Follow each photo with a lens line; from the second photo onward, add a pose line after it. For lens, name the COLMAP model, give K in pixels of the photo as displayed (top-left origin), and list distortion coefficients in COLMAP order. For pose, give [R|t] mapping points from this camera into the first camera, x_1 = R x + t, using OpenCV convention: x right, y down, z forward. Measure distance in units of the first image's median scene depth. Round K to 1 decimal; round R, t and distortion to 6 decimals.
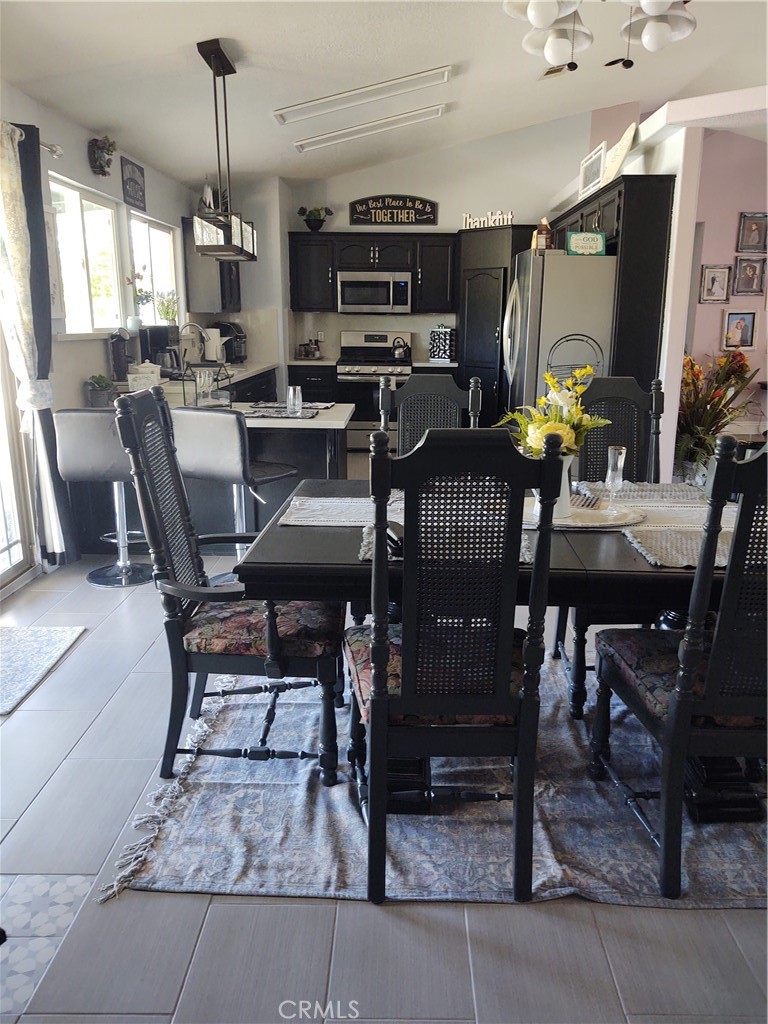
lens RADIAL K [[782.8, 0, 385.8], [0, 782.8, 511.0], [0, 0, 1]] dist [-0.003067, 0.005320]
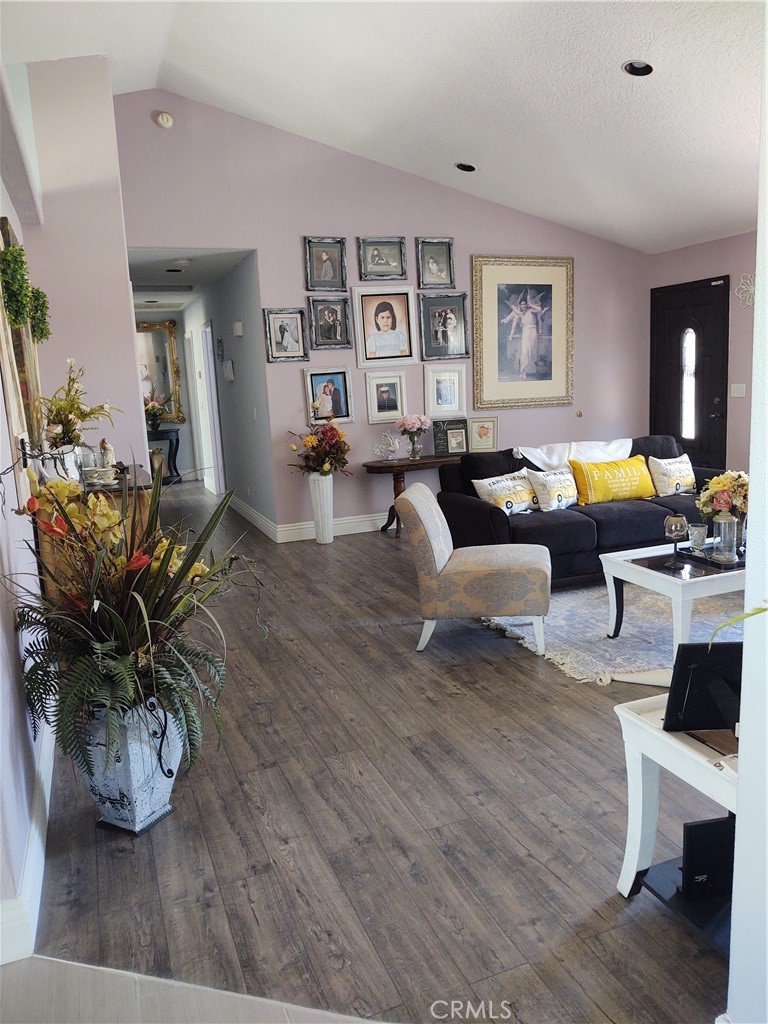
lens RADIAL K [[782.8, 0, 384.6], [0, 782.8, 512.9], [0, 0, 1]] dist [-0.003067, 0.005320]
pose [[0.924159, -0.114749, 0.364365, 0.226222], [0.143322, 0.988295, -0.052272, -0.080012], [-0.354102, 0.100529, 0.929788, 0.322329]]
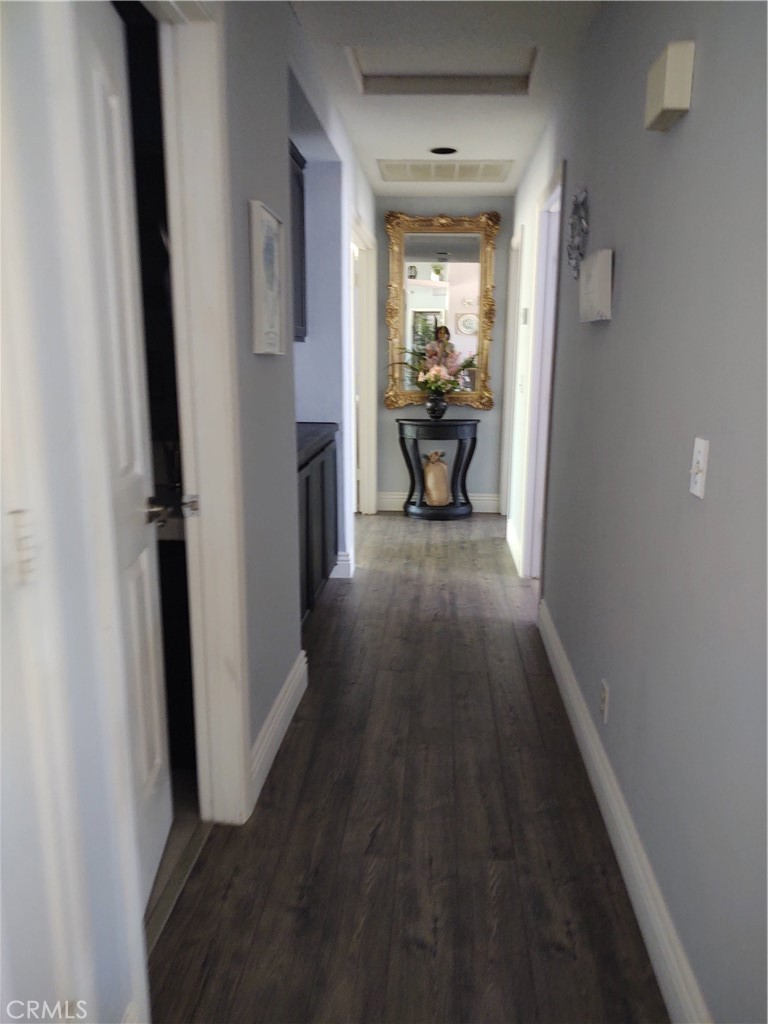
lens RADIAL K [[782.8, 0, 384.1], [0, 782.8, 511.8], [0, 0, 1]] dist [-0.003067, 0.005320]
pose [[0.999974, 0.003872, -0.006007, 0.283982], [-0.003902, 0.999980, -0.004930, -0.184259], [0.005988, 0.004954, 0.999970, 0.701795]]
